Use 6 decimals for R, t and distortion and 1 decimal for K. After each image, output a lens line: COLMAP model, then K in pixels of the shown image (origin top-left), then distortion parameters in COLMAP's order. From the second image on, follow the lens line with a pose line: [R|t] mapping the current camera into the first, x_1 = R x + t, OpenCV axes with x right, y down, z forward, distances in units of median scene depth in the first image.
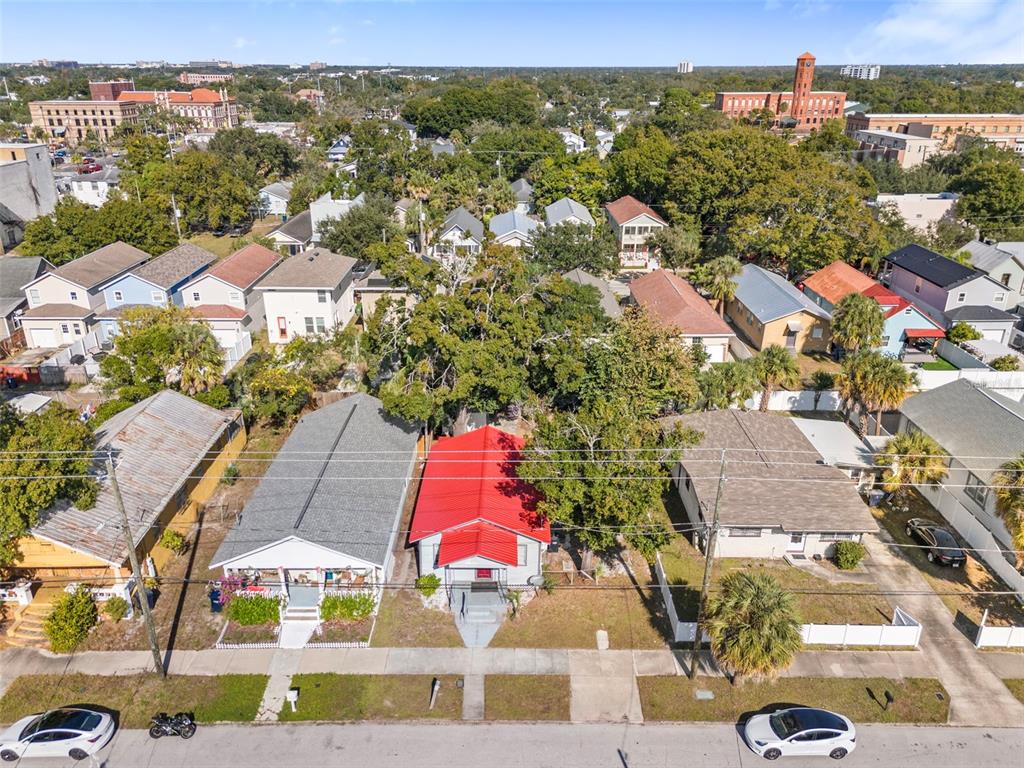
lens RADIAL K [[755.1, 0, 507.6], [0, 755.1, 387.2], [0, 0, 1]] dist [0.088919, -0.096766]
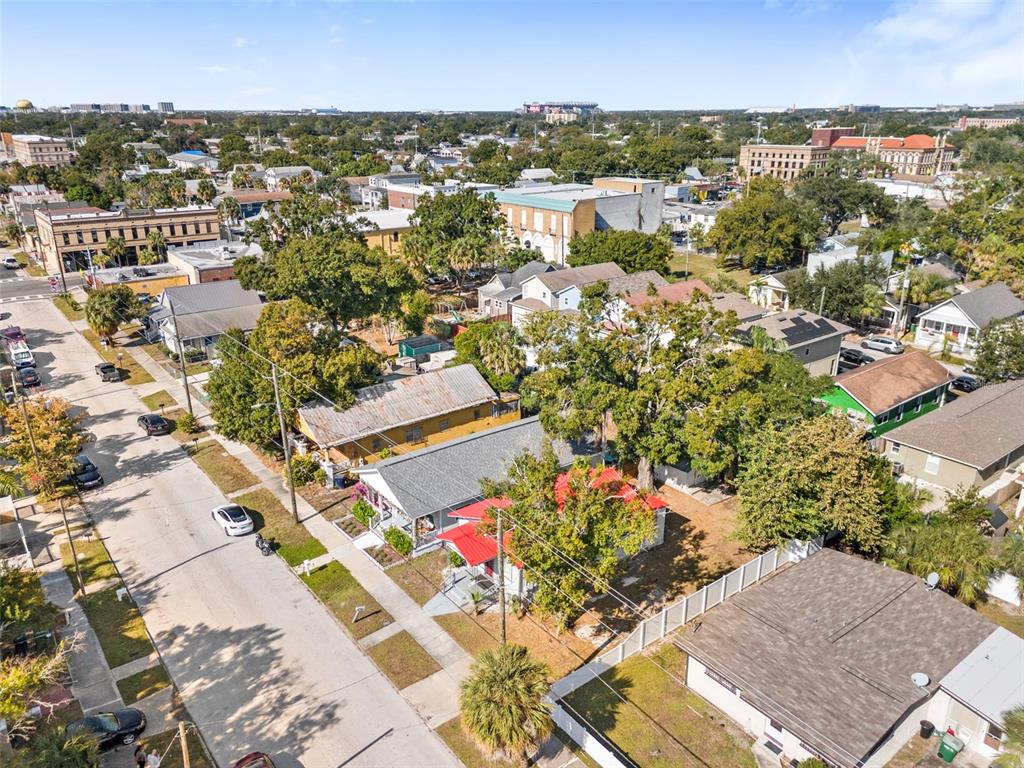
lens RADIAL K [[755.1, 0, 507.6], [0, 755.1, 387.2], [0, 0, 1]] dist [0.088919, -0.096766]
pose [[0.612490, 0.267700, -0.743769, 0.121934], [-0.303949, 0.948330, 0.091026, -0.020480], [0.729706, 0.170315, 0.662210, 0.036719]]
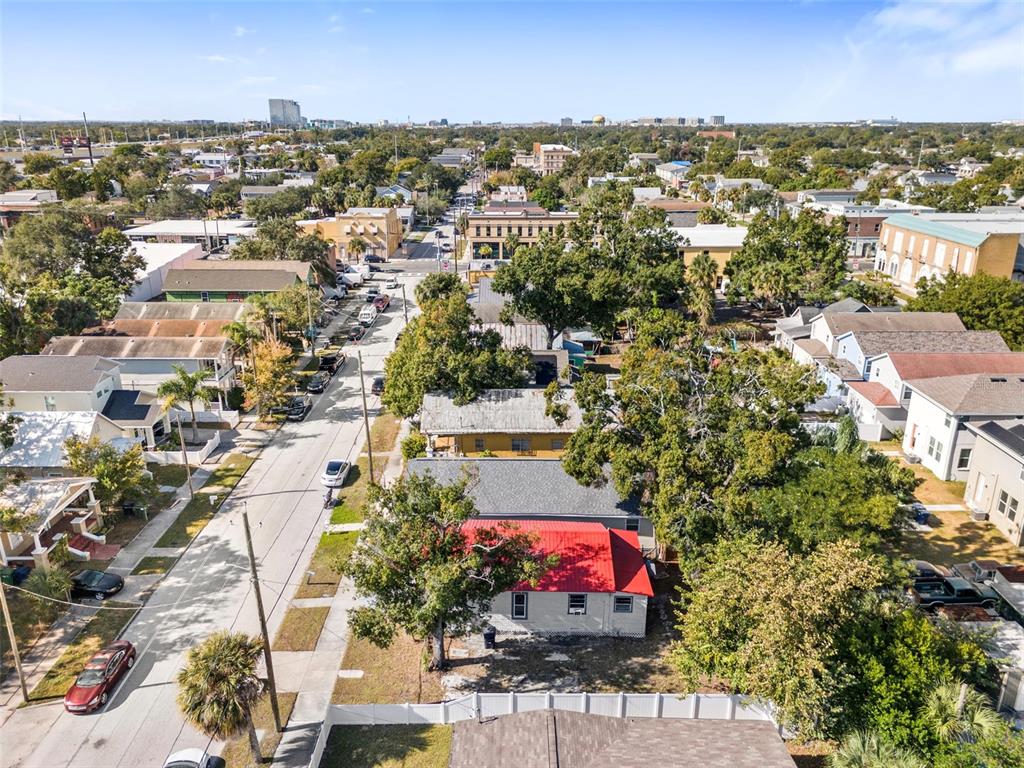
lens RADIAL K [[755.1, 0, 507.6], [0, 755.1, 387.2], [0, 0, 1]] dist [0.088919, -0.096766]
pose [[-0.002295, 0.327306, -0.944916, 0.149516], [-0.390019, 0.869794, 0.302232, -0.062860], [0.920804, 0.369228, 0.125659, 0.138386]]
